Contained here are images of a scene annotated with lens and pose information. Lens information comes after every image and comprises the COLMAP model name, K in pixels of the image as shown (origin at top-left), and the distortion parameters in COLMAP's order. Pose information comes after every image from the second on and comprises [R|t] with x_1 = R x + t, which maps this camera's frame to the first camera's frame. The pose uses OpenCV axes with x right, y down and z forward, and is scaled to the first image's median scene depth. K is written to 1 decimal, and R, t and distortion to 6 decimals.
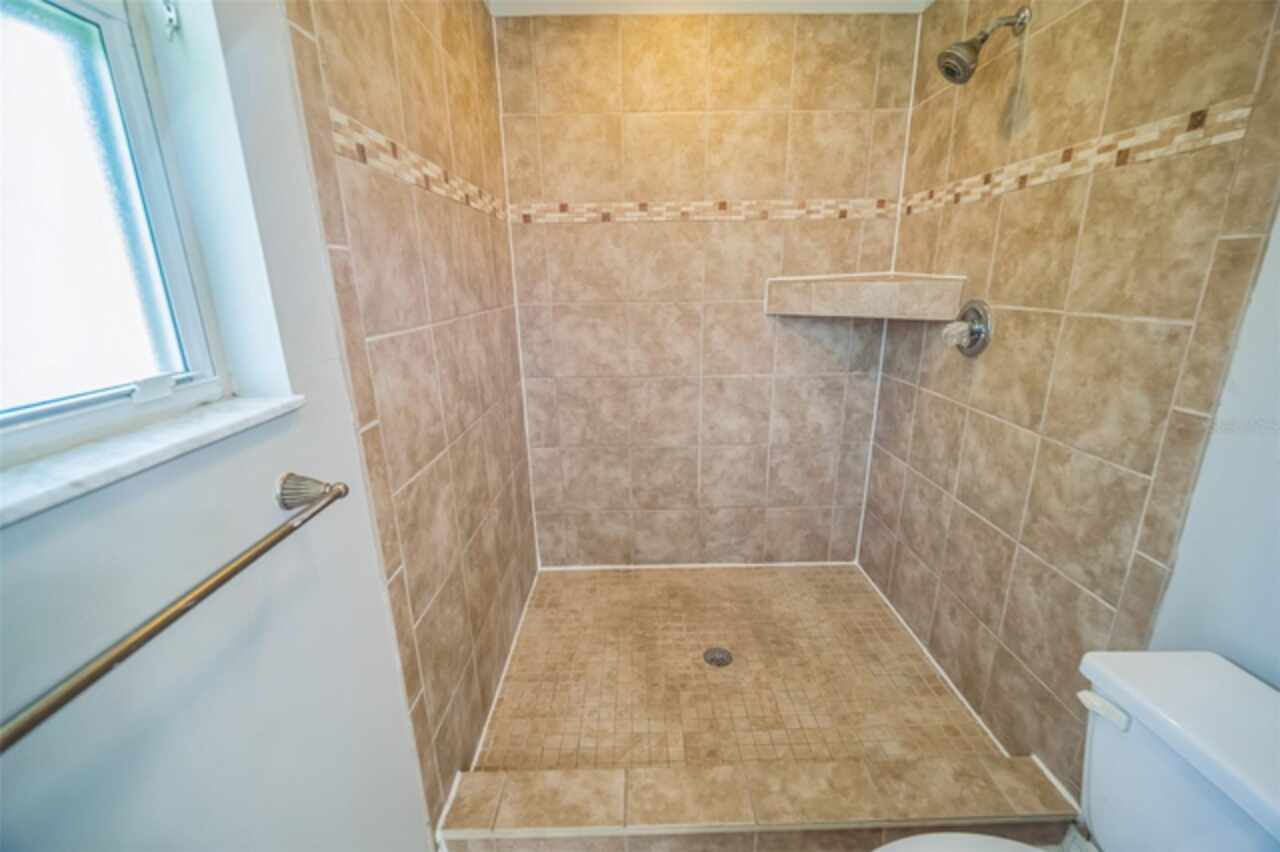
lens RADIAL K [[518.7, 0, 640.0], [0, 518.7, 426.0], [0, 0, 1]] dist [0.001924, -0.000166]
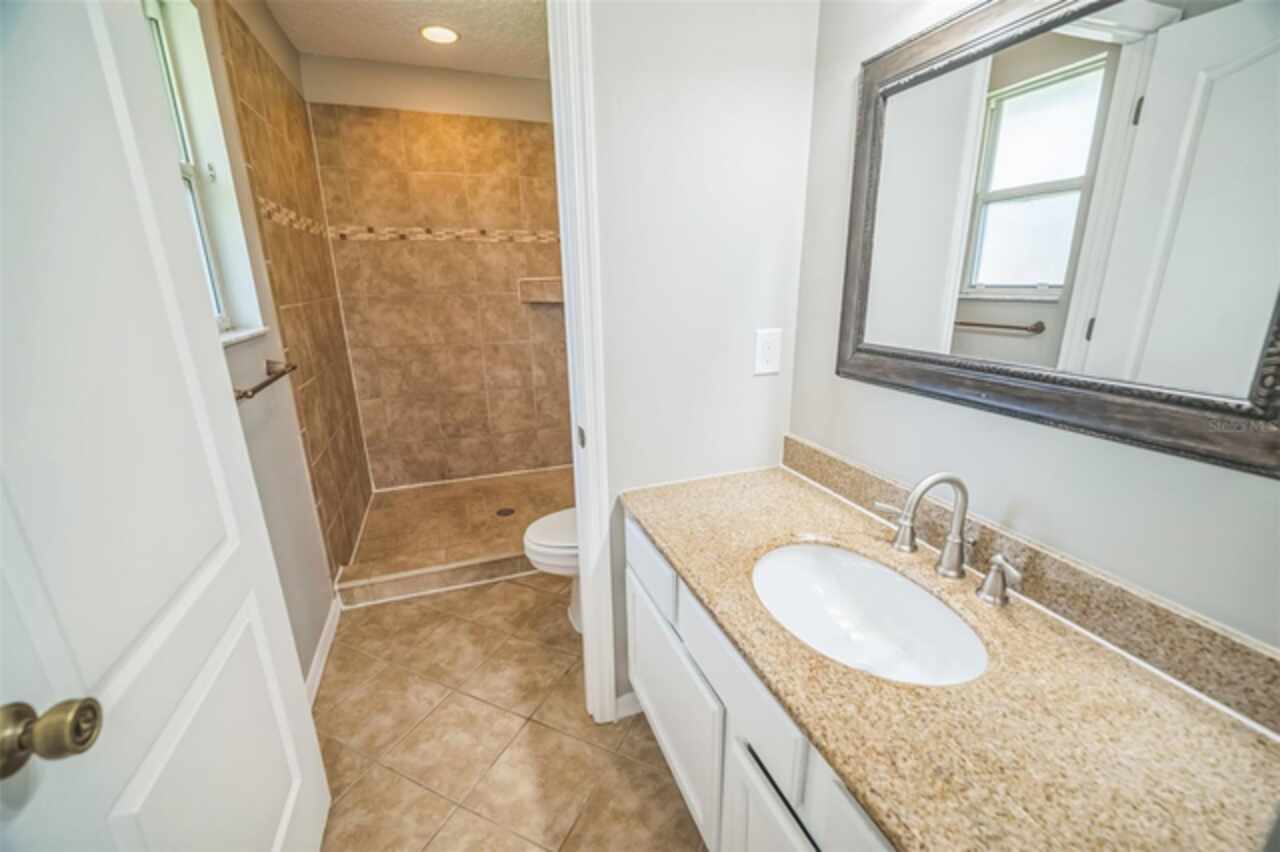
lens RADIAL K [[534.9, 0, 657.1], [0, 534.9, 433.6], [0, 0, 1]] dist [0.000003, -0.000277]
pose [[0.935375, -0.091735, 0.341552, 0.040846], [0.090792, 0.995693, 0.018782, 0.192953], [-0.341803, 0.013442, 0.939675, -0.669294]]
